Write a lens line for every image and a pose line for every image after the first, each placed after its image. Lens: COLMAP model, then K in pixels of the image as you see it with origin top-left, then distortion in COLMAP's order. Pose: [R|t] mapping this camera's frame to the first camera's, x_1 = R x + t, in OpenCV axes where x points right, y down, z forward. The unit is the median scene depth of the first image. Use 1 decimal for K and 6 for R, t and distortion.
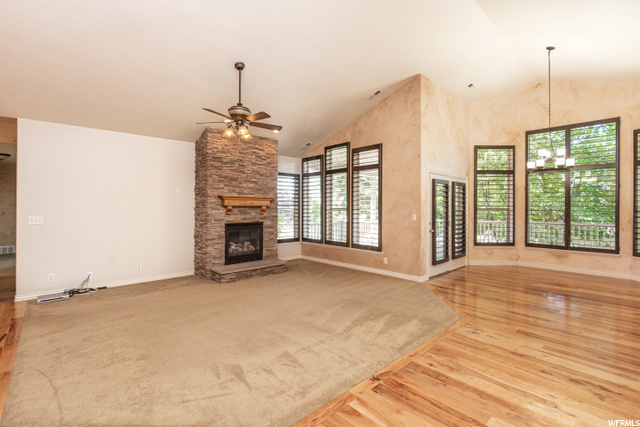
lens RADIAL K [[290.3, 0, 318.1], [0, 290.3, 204.4], [0, 0, 1]] dist [-0.000327, -0.002243]
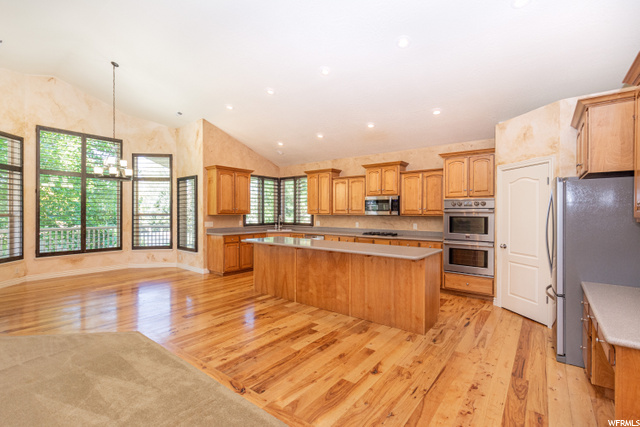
lens RADIAL K [[290.3, 0, 313.5], [0, 290.3, 214.3], [0, 0, 1]] dist [-0.000327, -0.002243]
pose [[-0.158472, -0.007686, 0.987333, -0.288302], [-0.012851, 0.999901, 0.005721, -0.000237], [-0.987280, -0.011782, -0.158556, 0.334514]]
